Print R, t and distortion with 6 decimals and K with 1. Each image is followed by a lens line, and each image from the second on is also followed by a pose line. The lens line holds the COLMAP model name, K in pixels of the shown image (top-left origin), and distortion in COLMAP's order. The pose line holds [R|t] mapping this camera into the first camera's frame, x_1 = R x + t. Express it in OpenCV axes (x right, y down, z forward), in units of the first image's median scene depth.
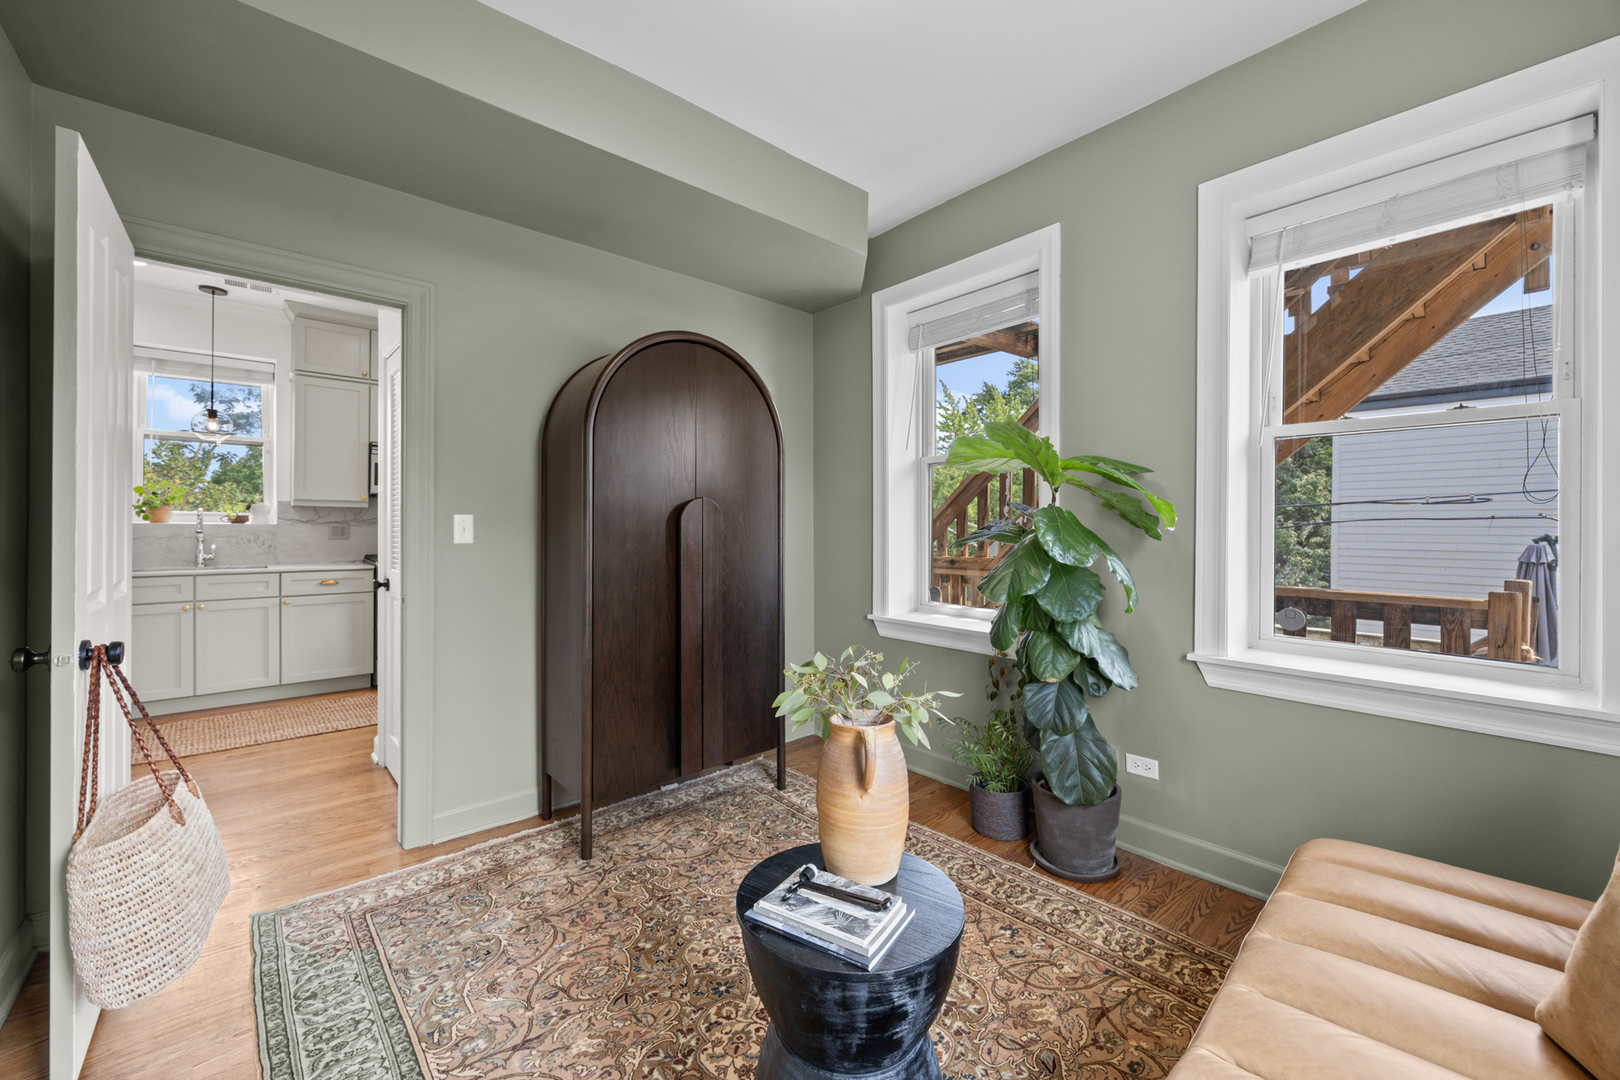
lens RADIAL K [[647.0, 0, 805.7], [0, 647.0, 531.4], [0, 0, 1]] dist [0.001319, 0.000138]
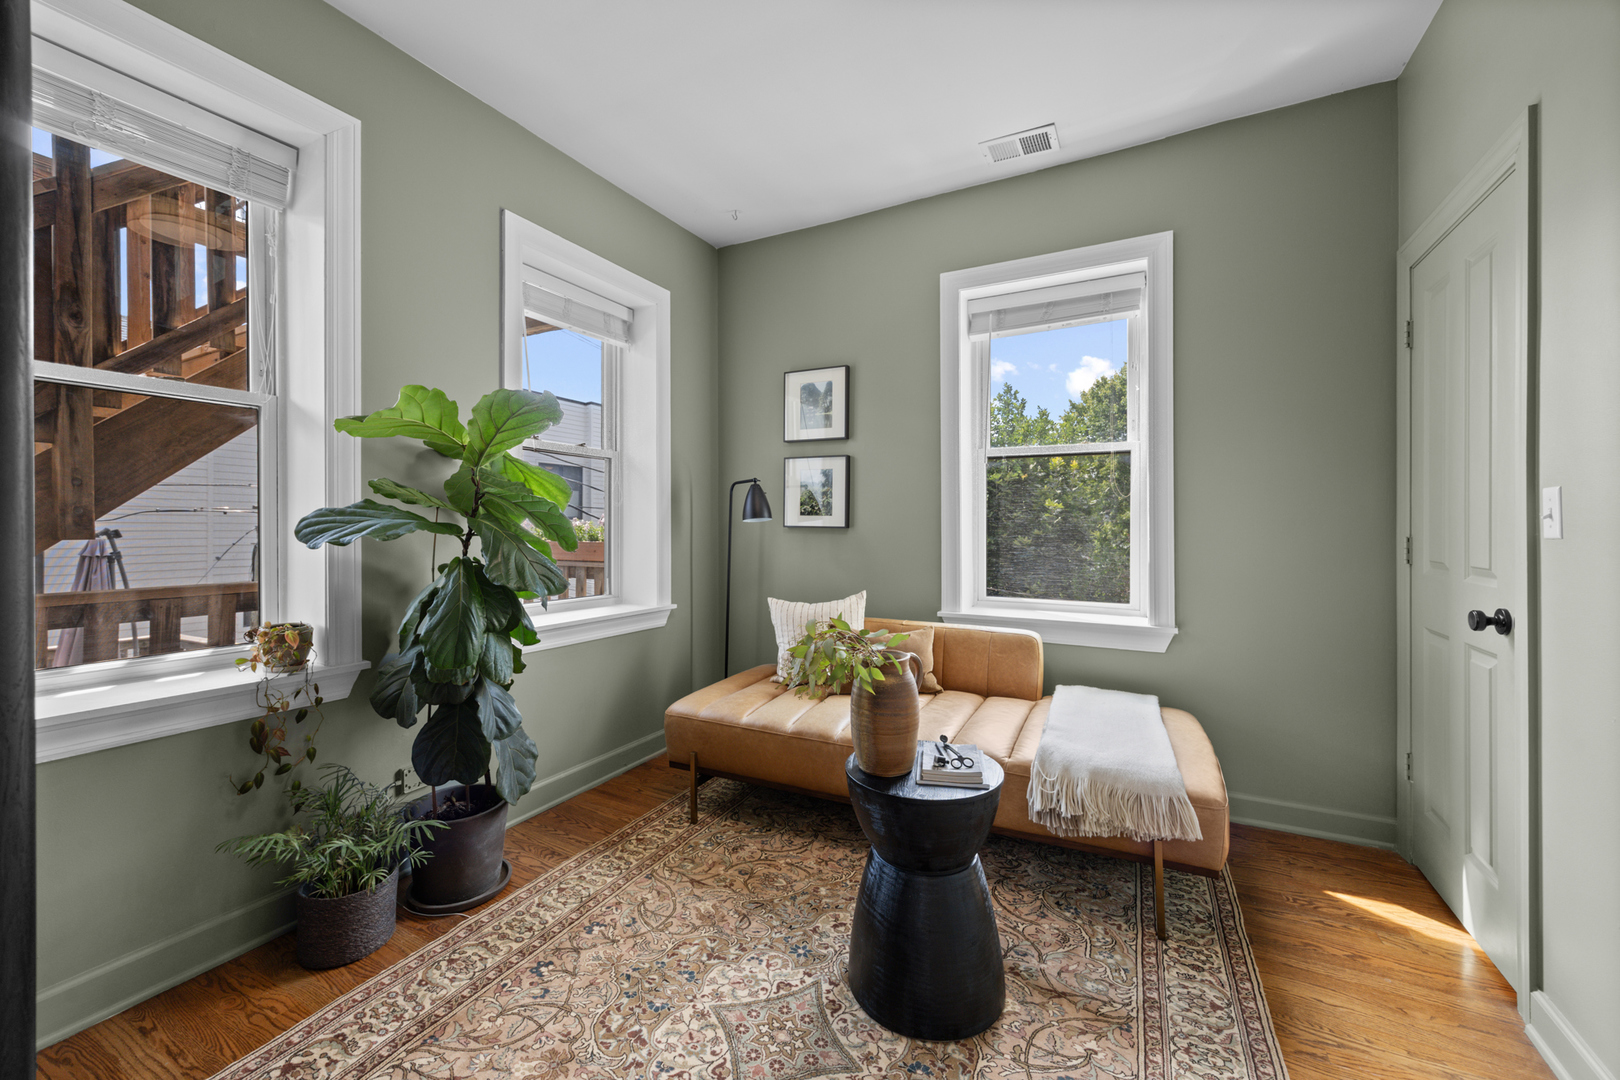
lens RADIAL K [[647.0, 0, 806.2], [0, 647.0, 530.4], [0, 0, 1]] dist [0.001319, 0.000138]
pose [[-0.371414, -0.006180, 0.928447, -0.626899], [0.003903, 0.999959, 0.008217, 0.010797], [-0.928459, 0.006675, -0.371374, 0.943330]]
